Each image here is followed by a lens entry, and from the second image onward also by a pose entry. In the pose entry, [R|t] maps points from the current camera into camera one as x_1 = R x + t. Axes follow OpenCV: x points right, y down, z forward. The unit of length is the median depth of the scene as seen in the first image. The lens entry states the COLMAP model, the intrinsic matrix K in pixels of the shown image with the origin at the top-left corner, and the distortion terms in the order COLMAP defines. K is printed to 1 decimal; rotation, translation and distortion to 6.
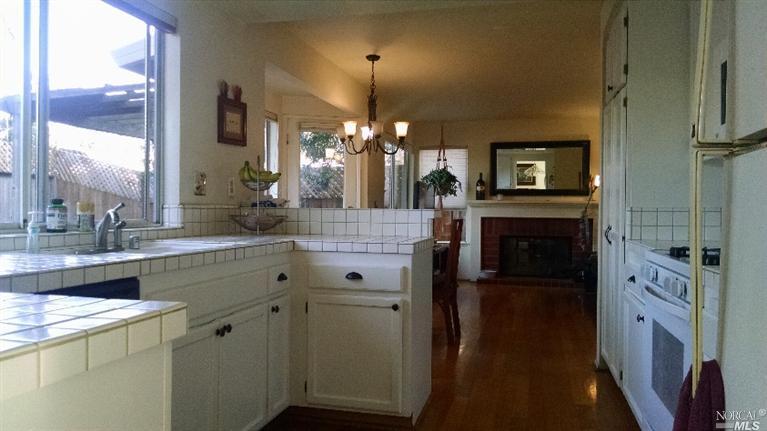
lens RADIAL K [[569.9, 0, 383.4], [0, 569.9, 216.8], [0, 0, 1]] dist [-0.004013, -0.004886]
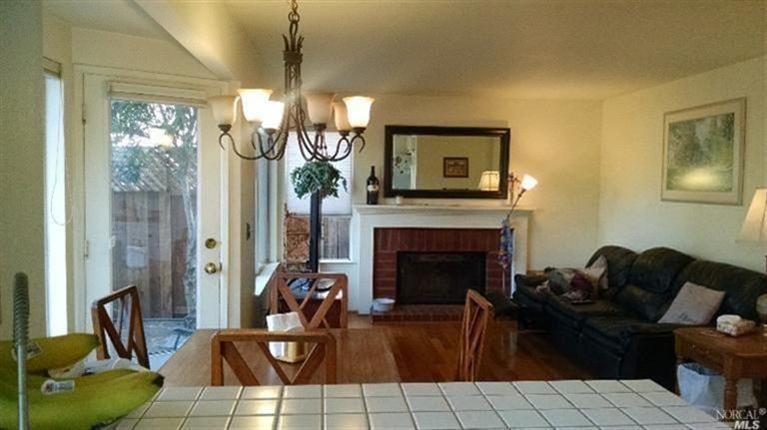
lens RADIAL K [[569.9, 0, 384.7], [0, 569.9, 207.8], [0, 0, 1]] dist [-0.004013, -0.004886]
pose [[0.939856, -0.010596, 0.341408, -0.064917], [-0.002043, 0.999327, 0.036638, -0.051219], [-0.341566, -0.035132, 0.939201, 0.308046]]
